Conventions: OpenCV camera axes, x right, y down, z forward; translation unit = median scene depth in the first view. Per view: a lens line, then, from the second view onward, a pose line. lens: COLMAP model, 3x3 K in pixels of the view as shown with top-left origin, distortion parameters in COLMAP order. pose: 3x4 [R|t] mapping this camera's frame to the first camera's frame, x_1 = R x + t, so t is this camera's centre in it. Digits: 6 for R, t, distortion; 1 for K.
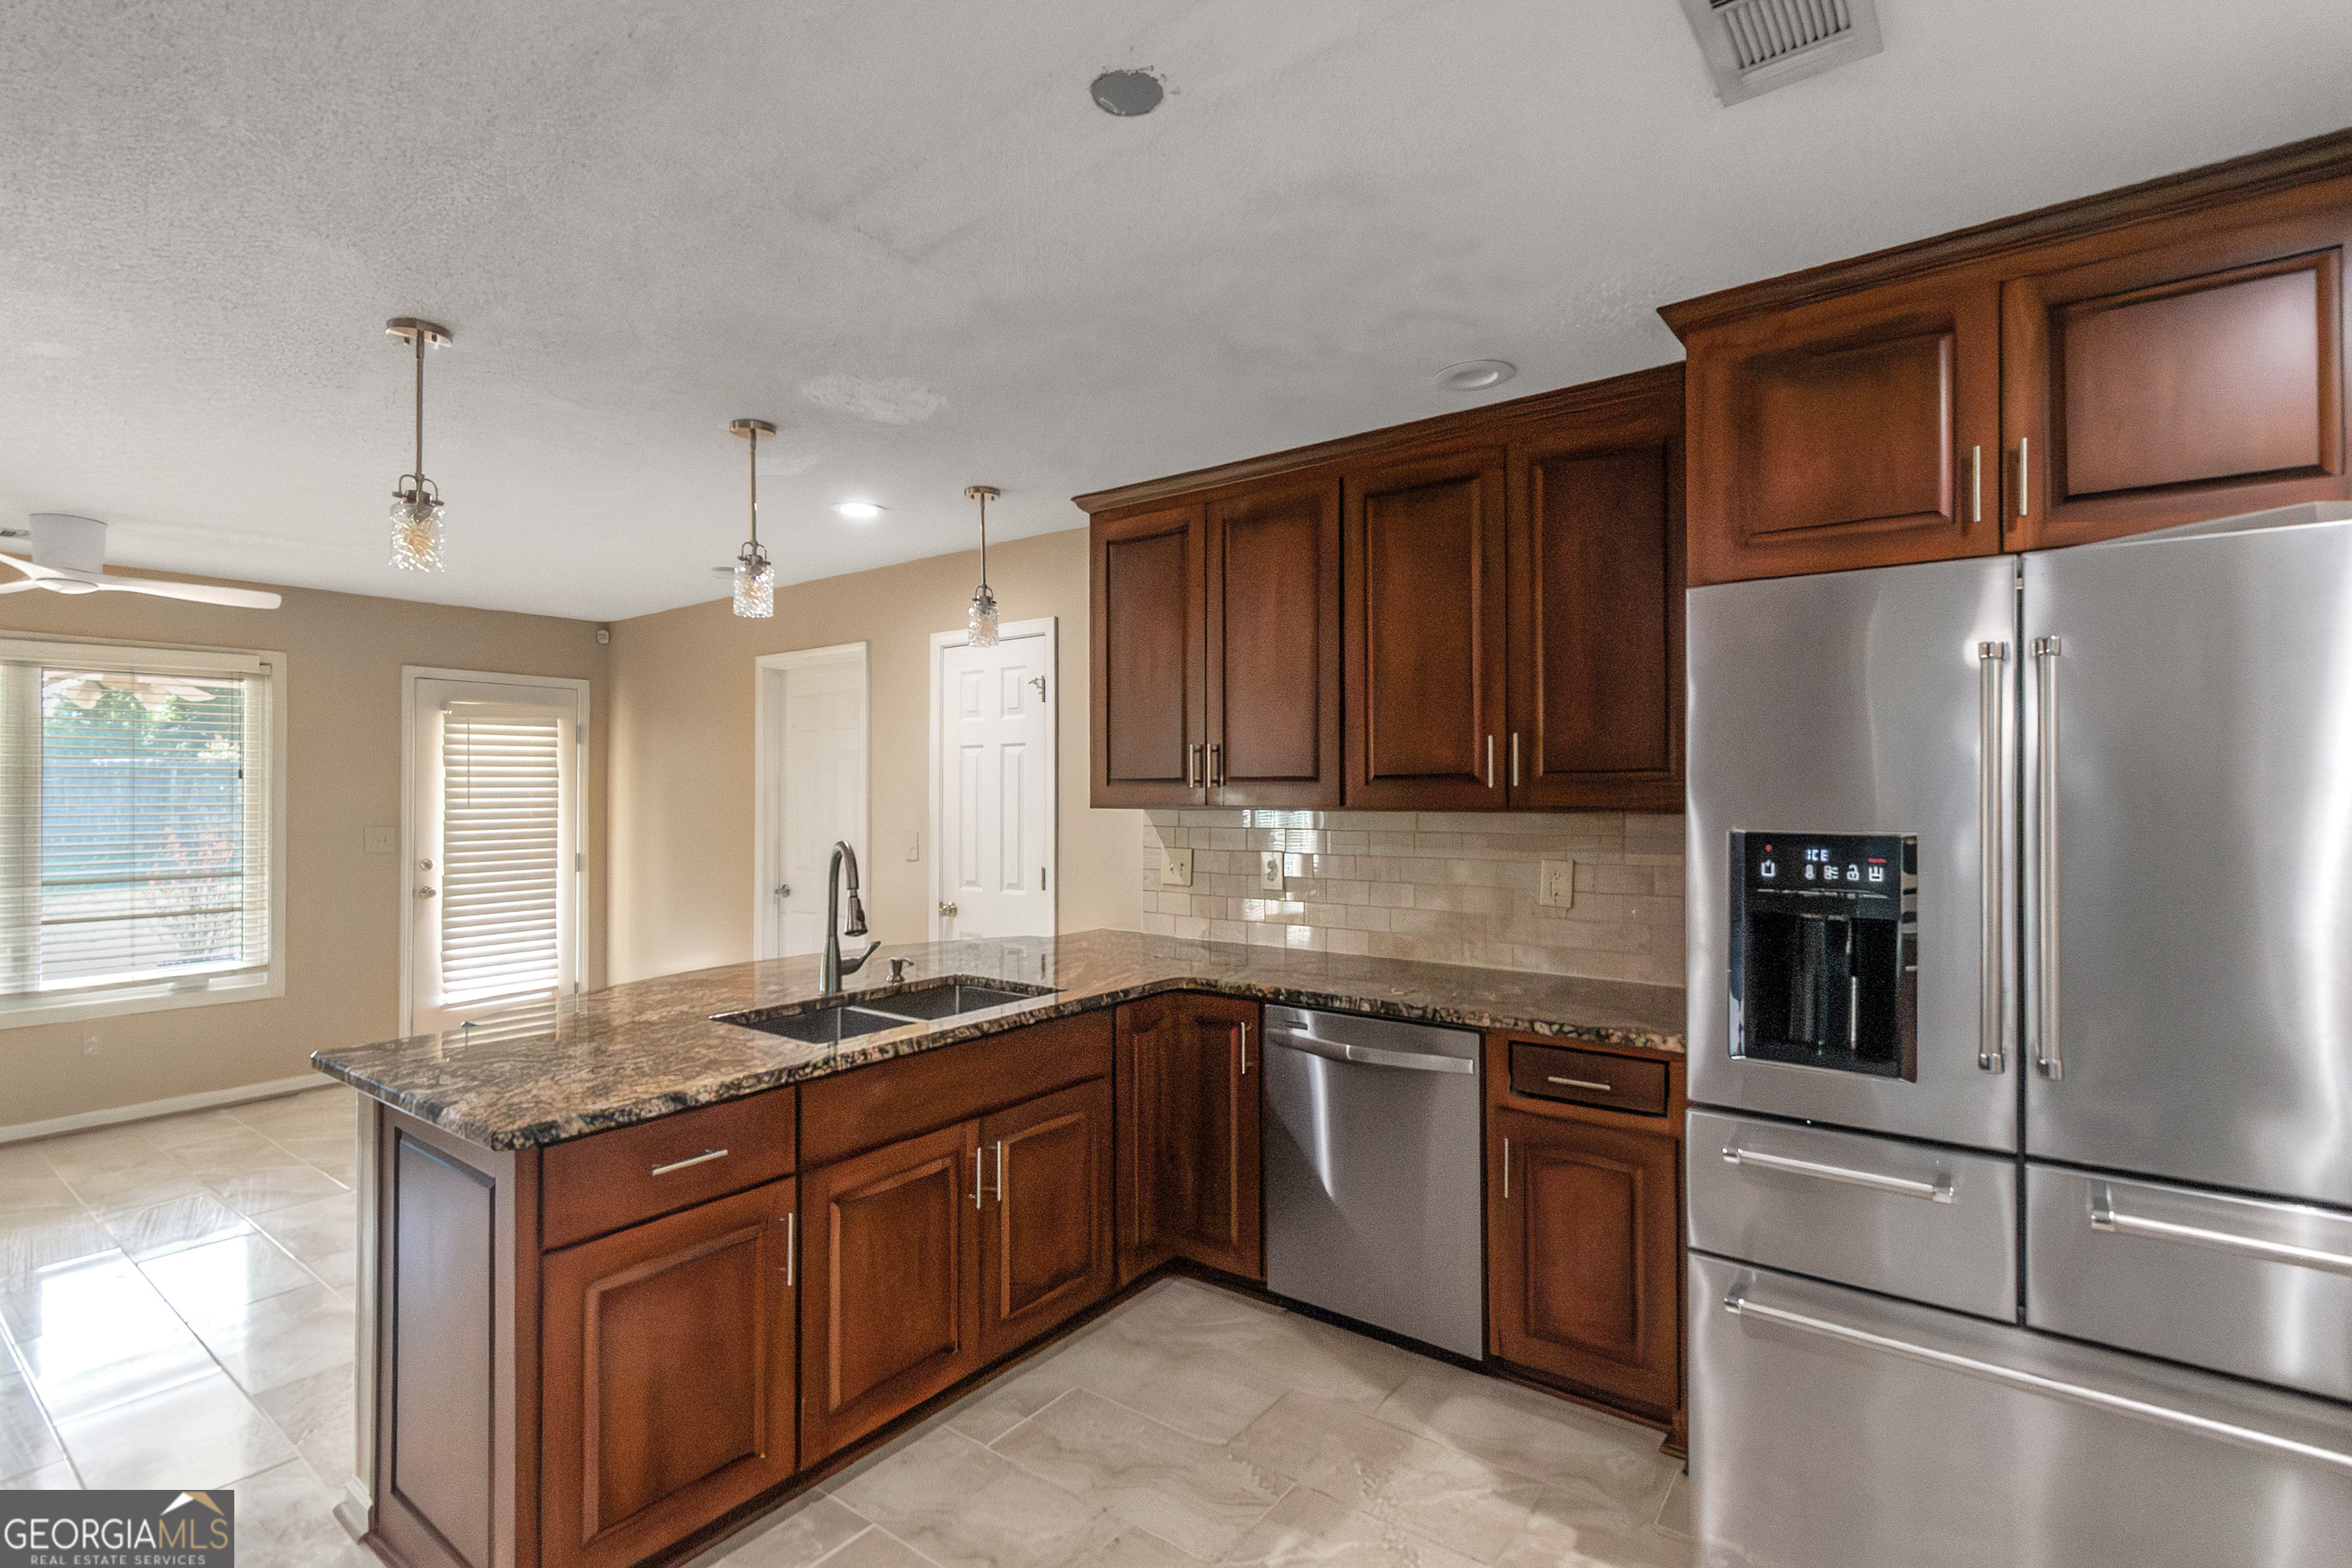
lens RADIAL K [[1100.2, 0, 1162.6], [0, 1100.2, 782.0], [0, 0, 1]] dist [0.002396, -0.000320]
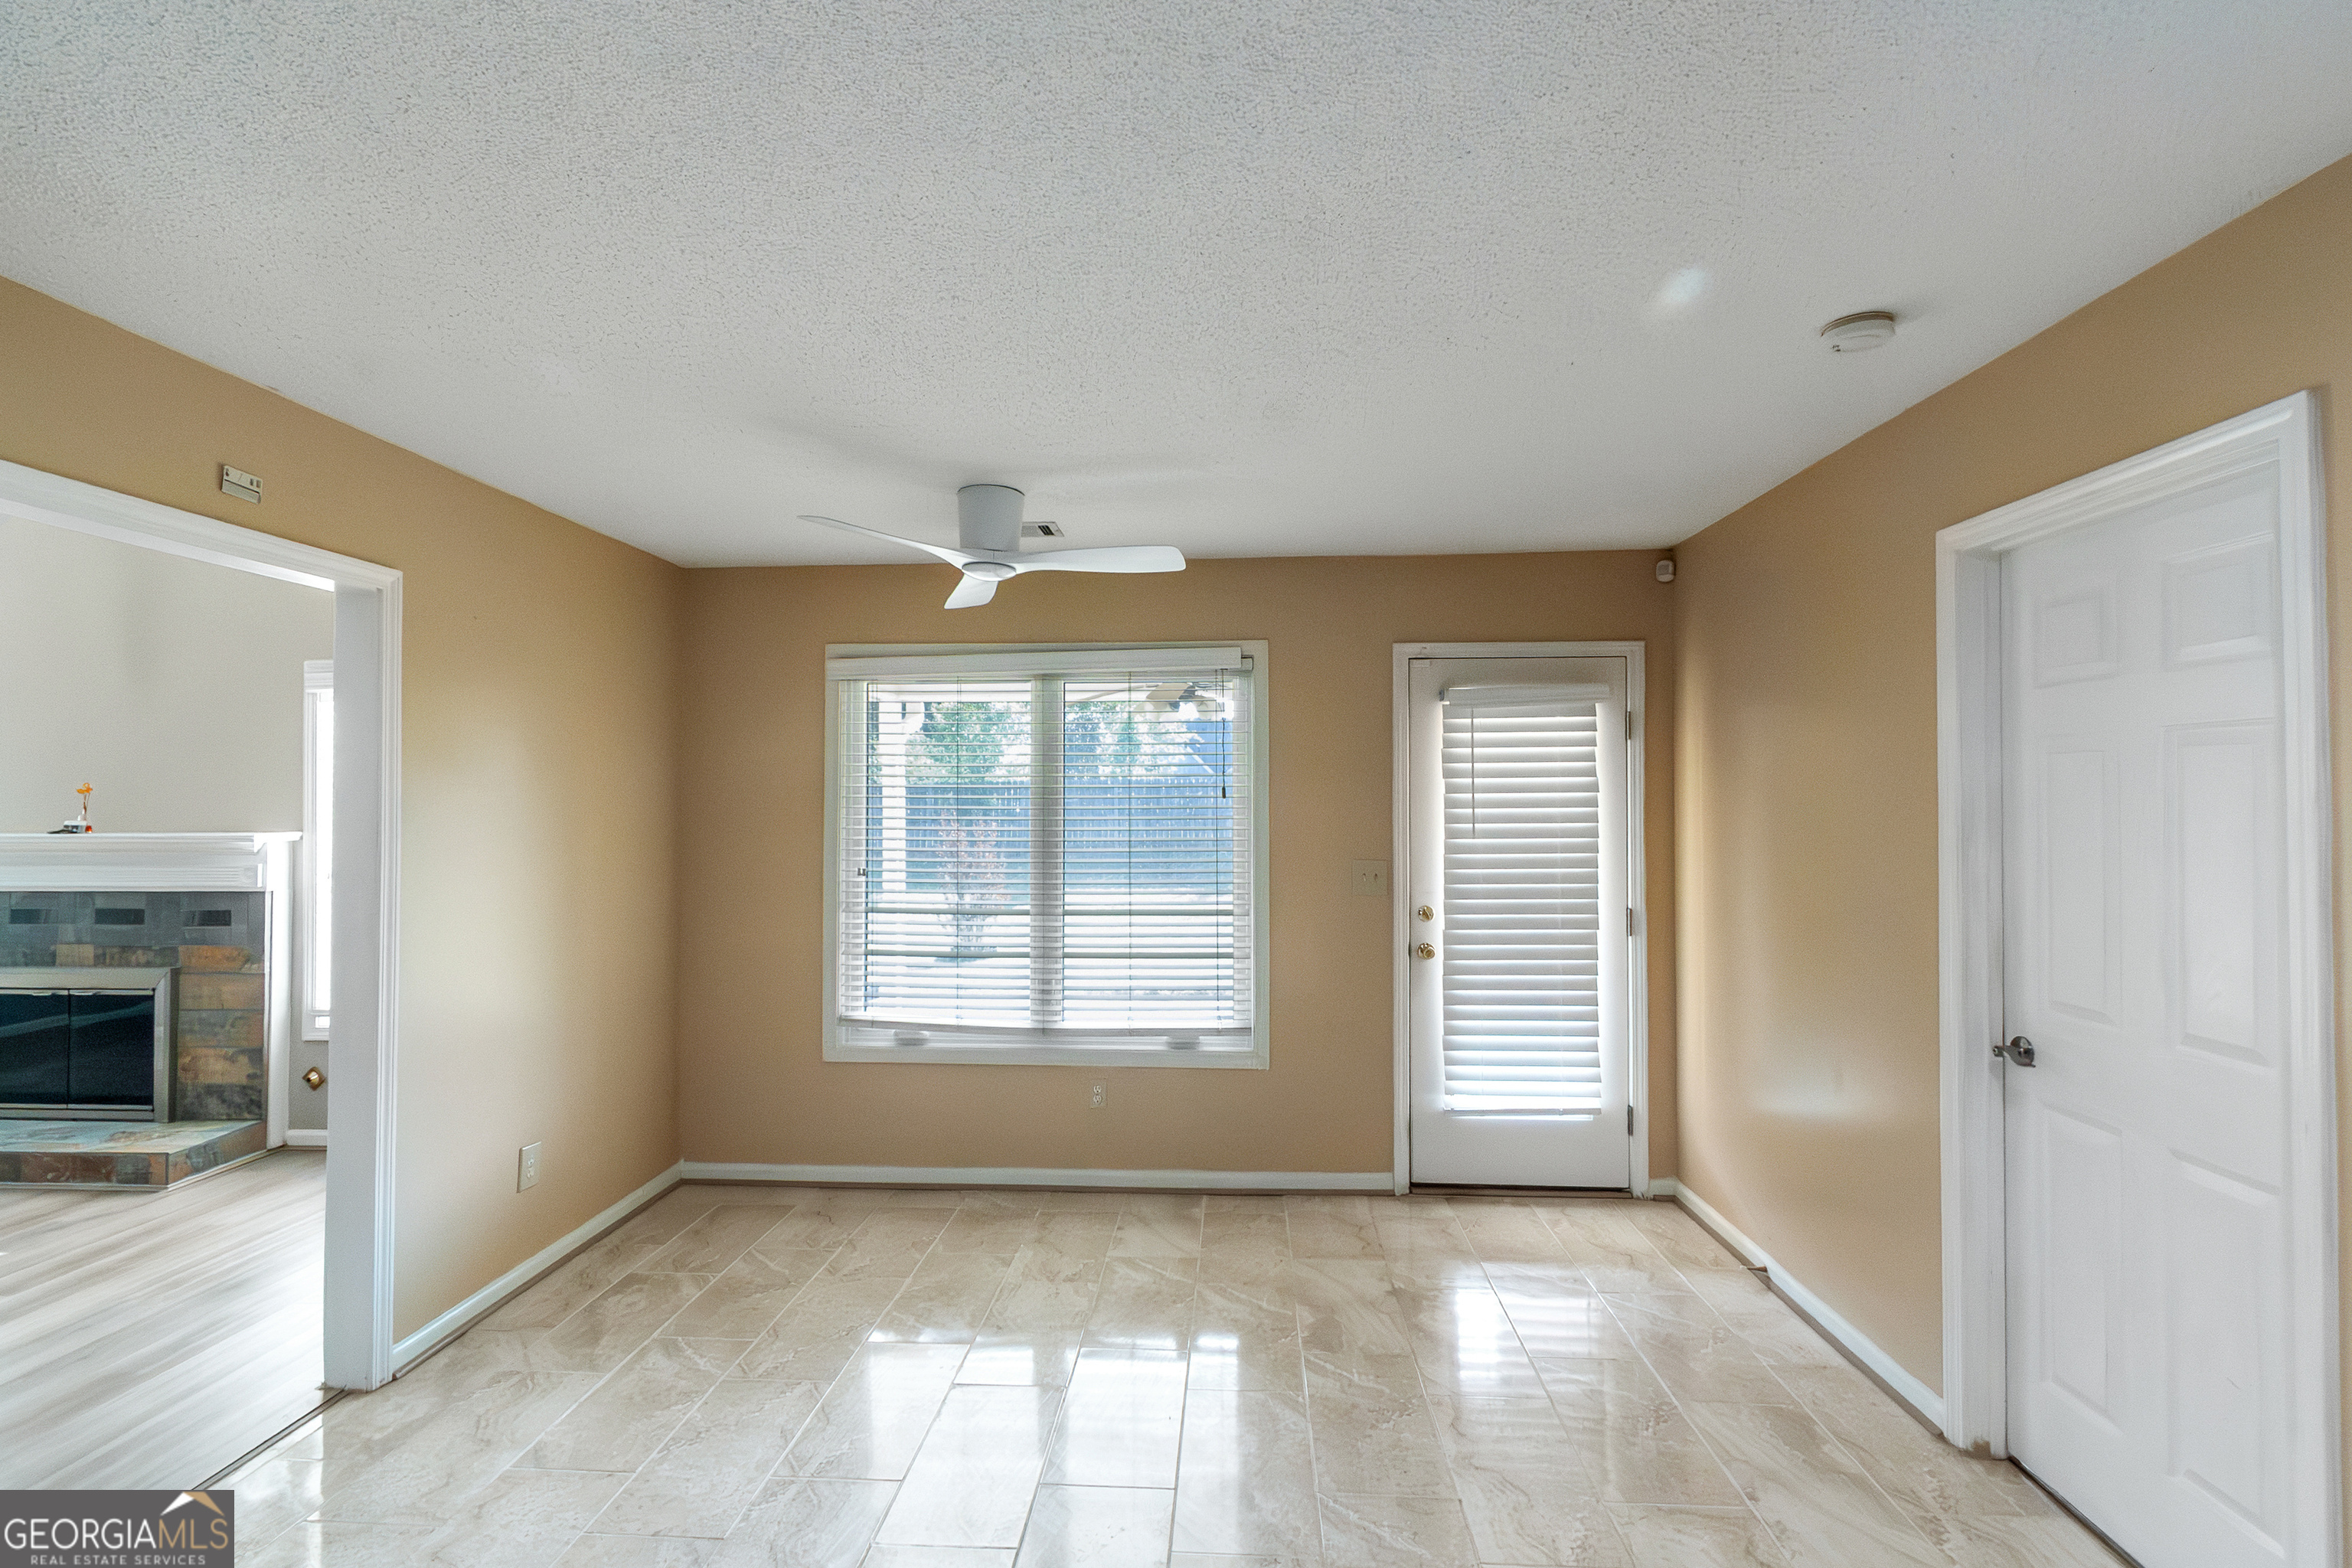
lens RADIAL K [[1082.1, 0, 1176.0], [0, 1082.1, 784.0], [0, 0, 1]] dist [0.002528, -0.000305]
pose [[0.563578, -0.010961, -0.825990, -0.208274], [0.009316, 0.999933, -0.006912, -0.009155], [0.826011, -0.003799, 0.563642, 0.569914]]
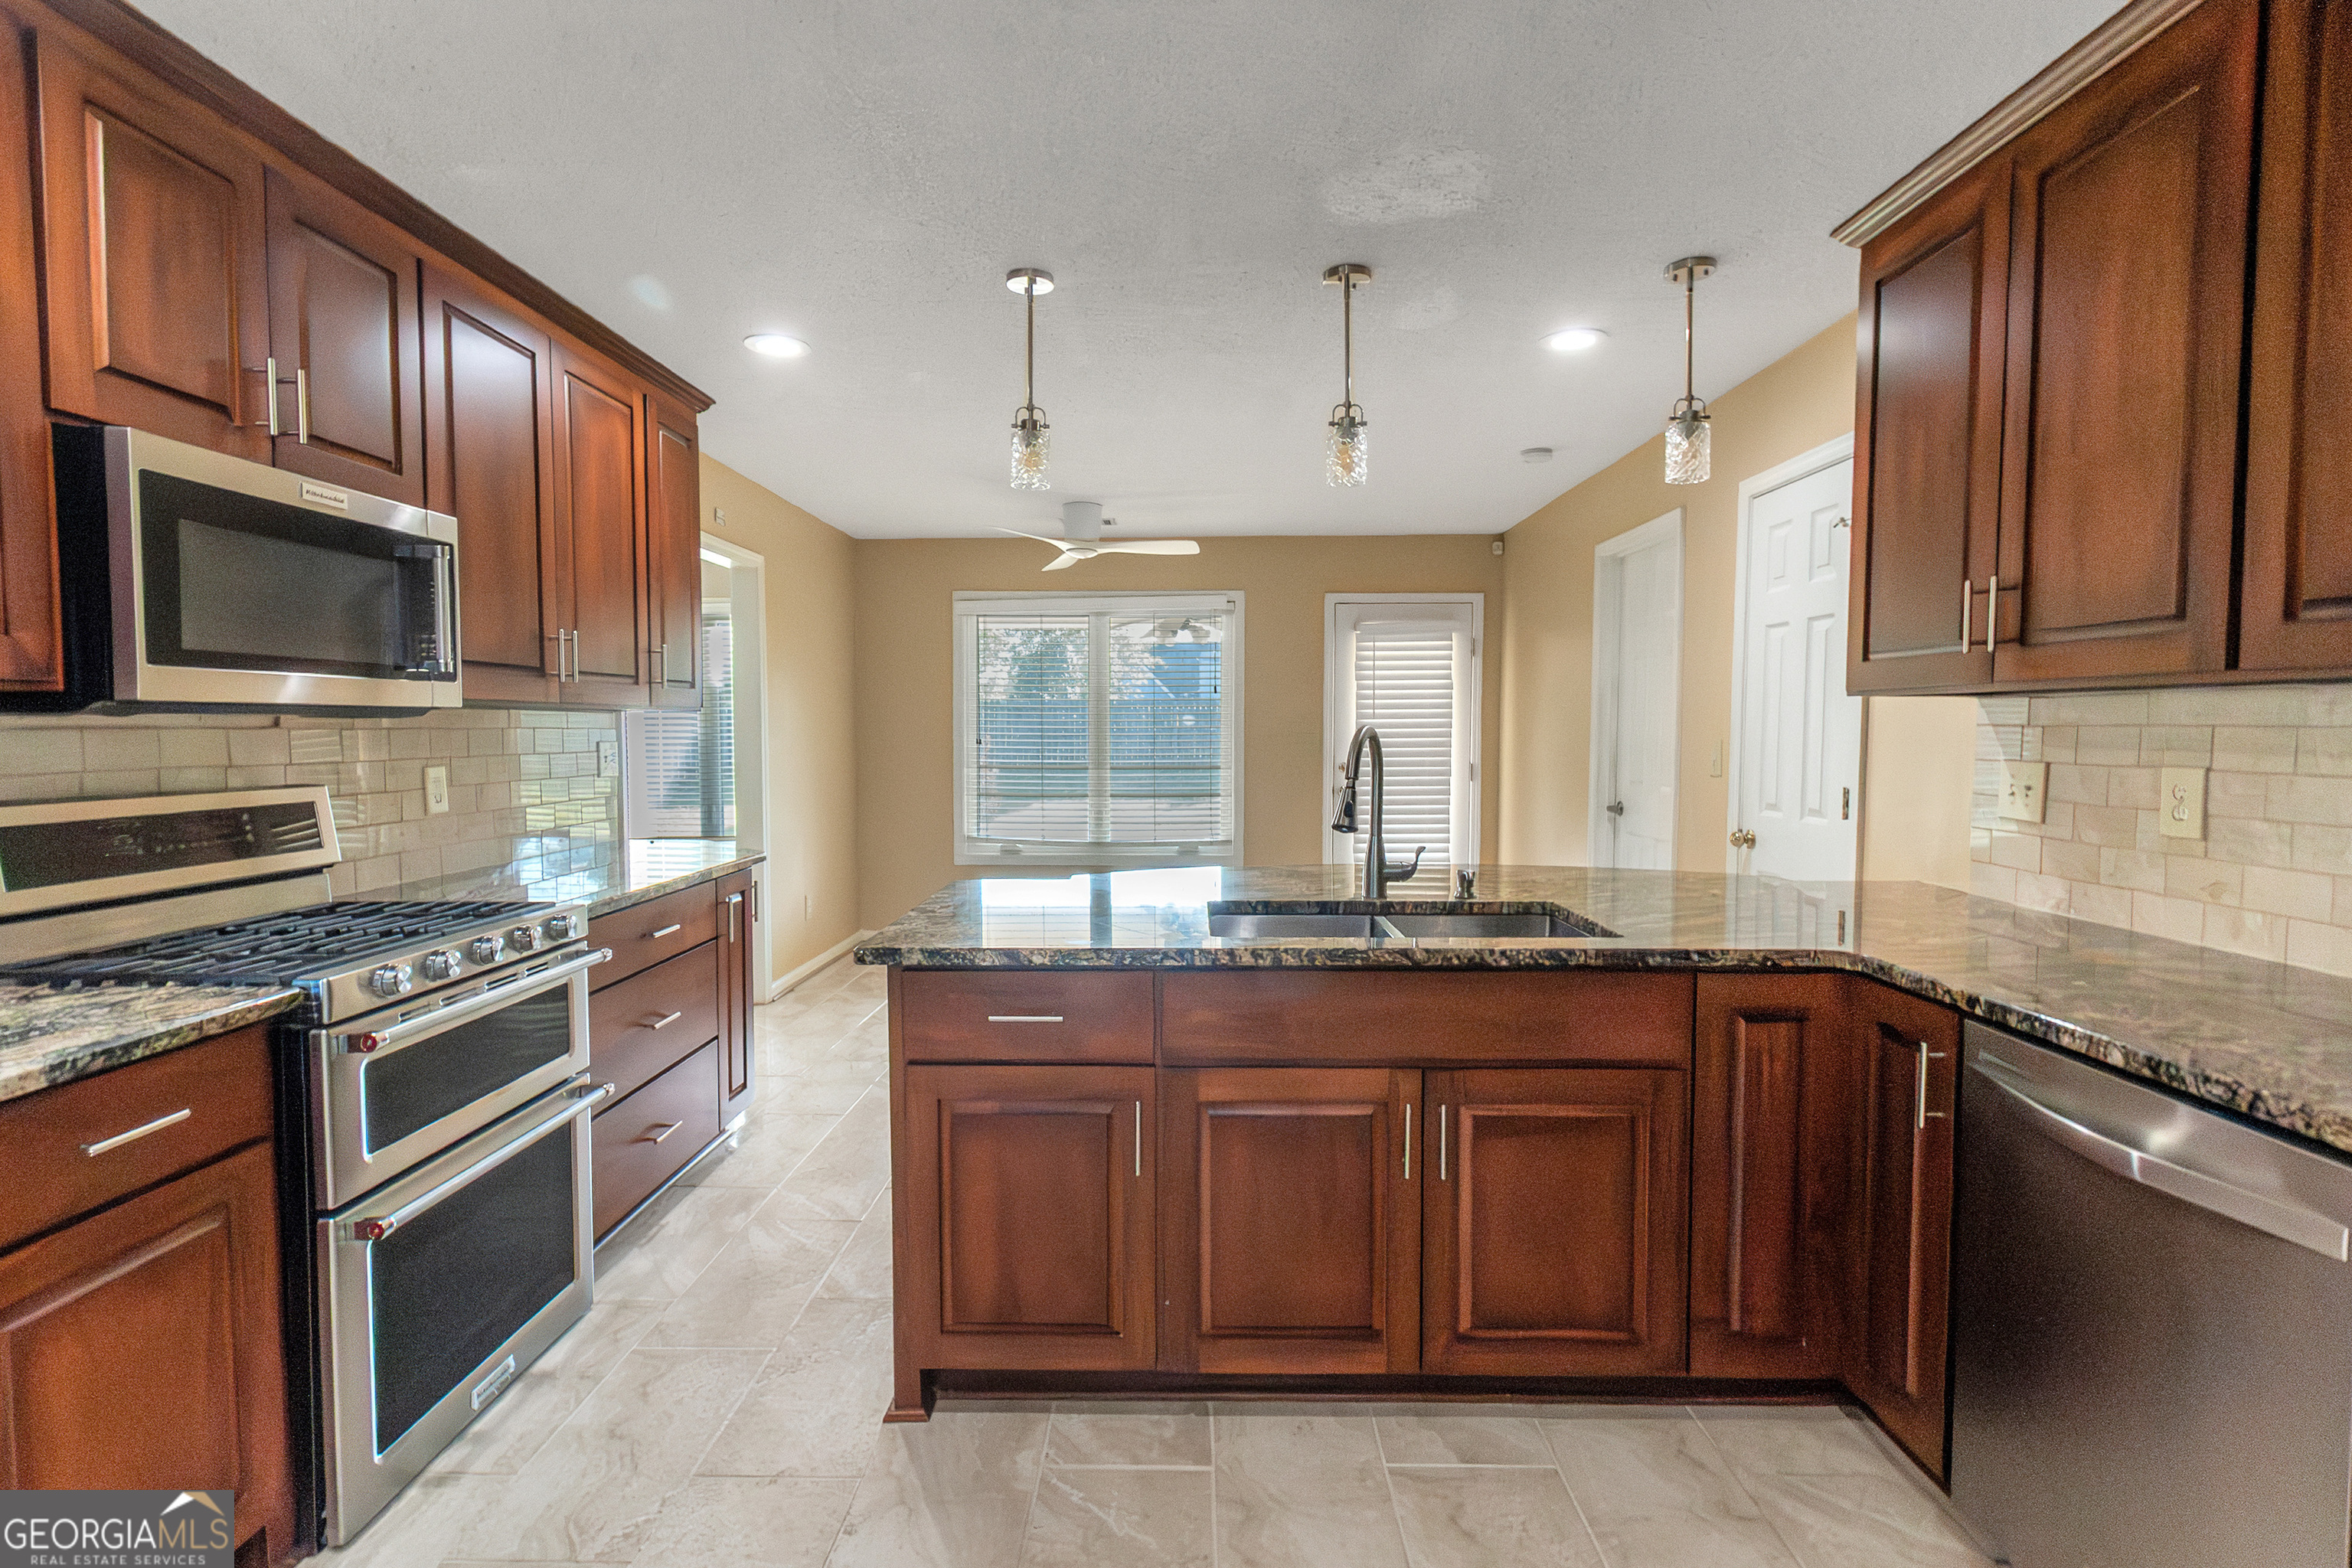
lens RADIAL K [[1112.9, 0, 1164.2], [0, 1112.9, 783.9], [0, 0, 1]] dist [0.004087, -0.001241]
pose [[0.587159, 0.044001, -0.808275, 0.197602], [0.006978, 0.998209, 0.059409, 0.027595], [0.809441, -0.040523, 0.585801, 0.210807]]
